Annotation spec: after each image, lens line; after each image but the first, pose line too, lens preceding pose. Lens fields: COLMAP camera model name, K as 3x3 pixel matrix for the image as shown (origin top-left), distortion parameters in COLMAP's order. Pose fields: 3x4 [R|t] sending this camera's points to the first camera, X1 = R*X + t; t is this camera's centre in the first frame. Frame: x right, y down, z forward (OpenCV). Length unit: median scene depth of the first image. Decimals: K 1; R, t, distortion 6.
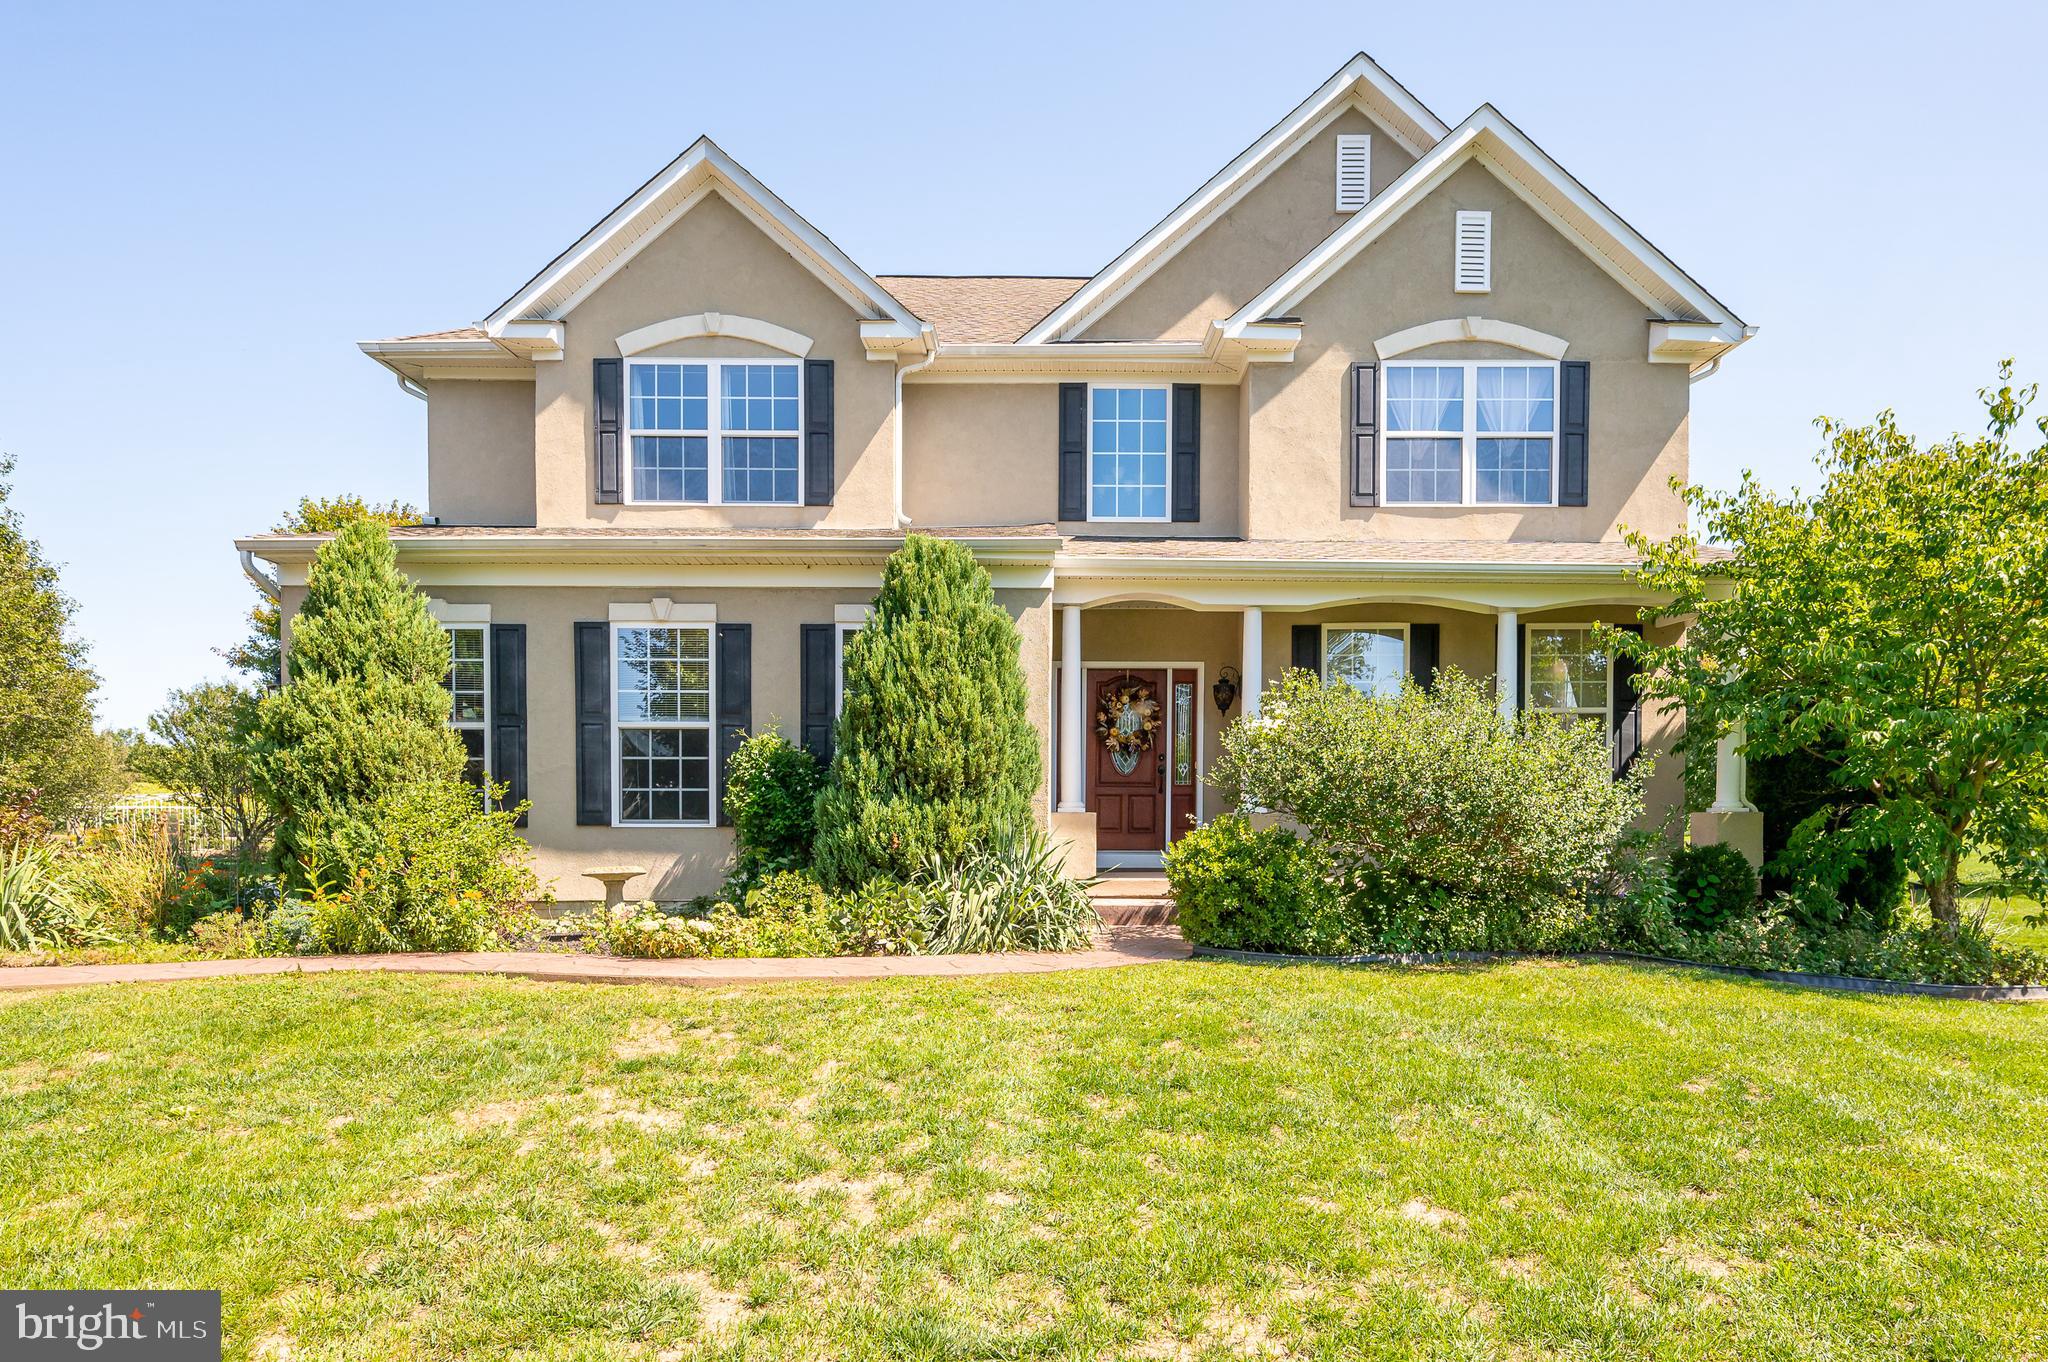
lens RADIAL K [[1141.7, 0, 1064.4], [0, 1141.7, 842.6], [0, 0, 1]] dist [-0.000355, -0.000281]
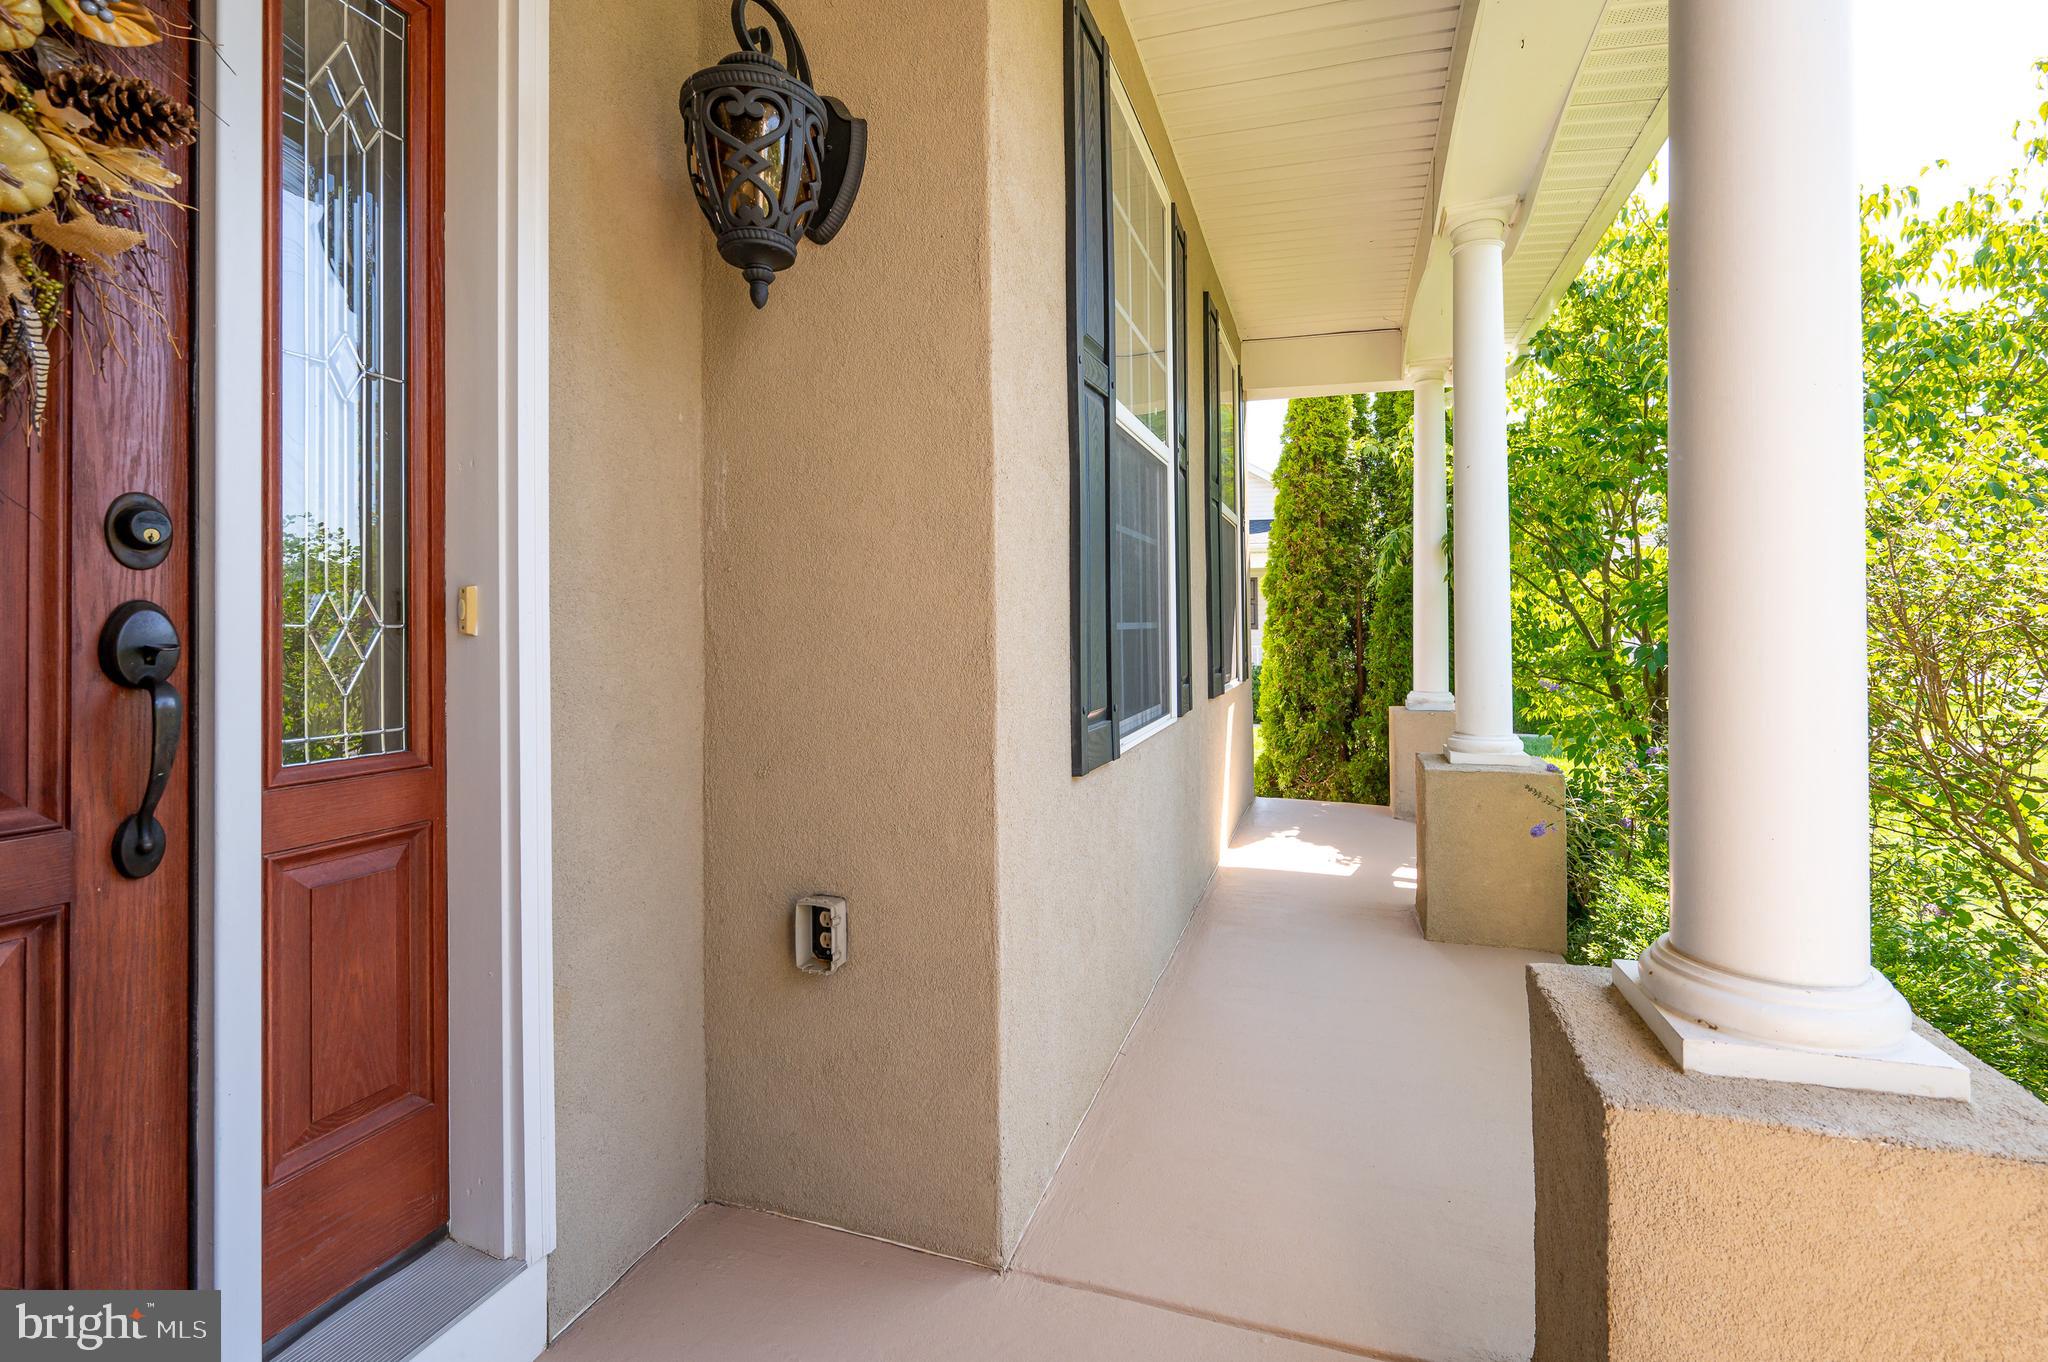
lens RADIAL K [[946.7, 0, 1006.5], [0, 946.7, 620.9], [0, 0, 1]] dist [0.000750, 0.001057]
pose [[0.346778, 0.000756, 0.937947, 0.033194], [0.027116, 0.999574, -0.010831, -0.067551], [-0.937555, 0.029190, 0.346609, 0.957523]]
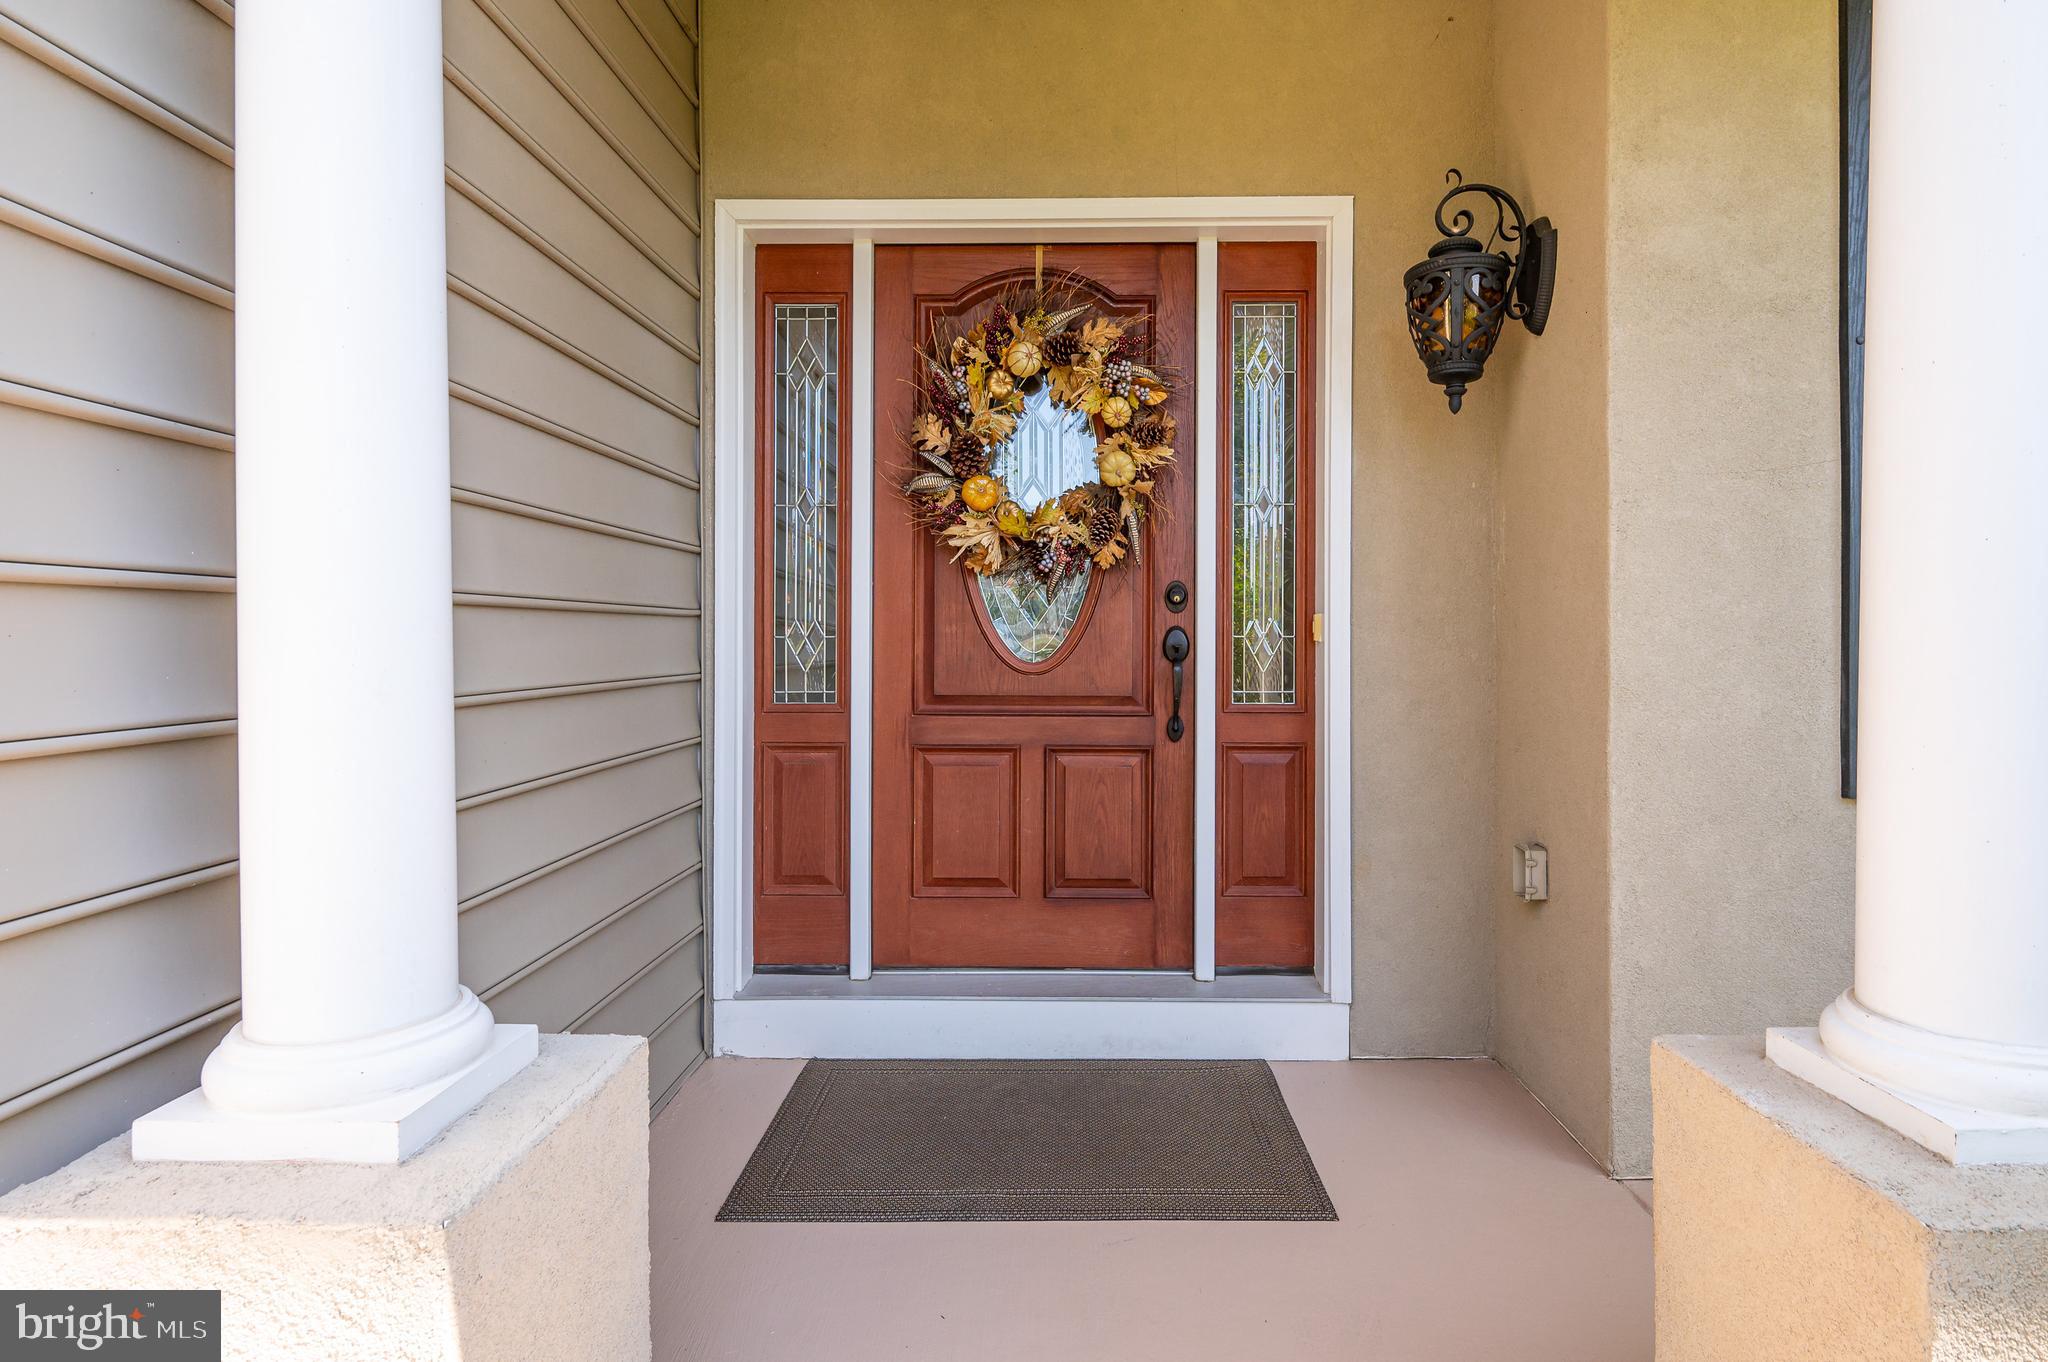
lens RADIAL K [[946.7, 0, 1069.1], [0, 946.7, 652.5], [0, 0, 1]] dist [0.000750, 0.001057]
pose [[0.999471, -0.003078, -0.032372, 0.072914], [0.002311, 0.999716, -0.023708, -0.061476], [0.032436, 0.023621, 0.999195, 0.846182]]
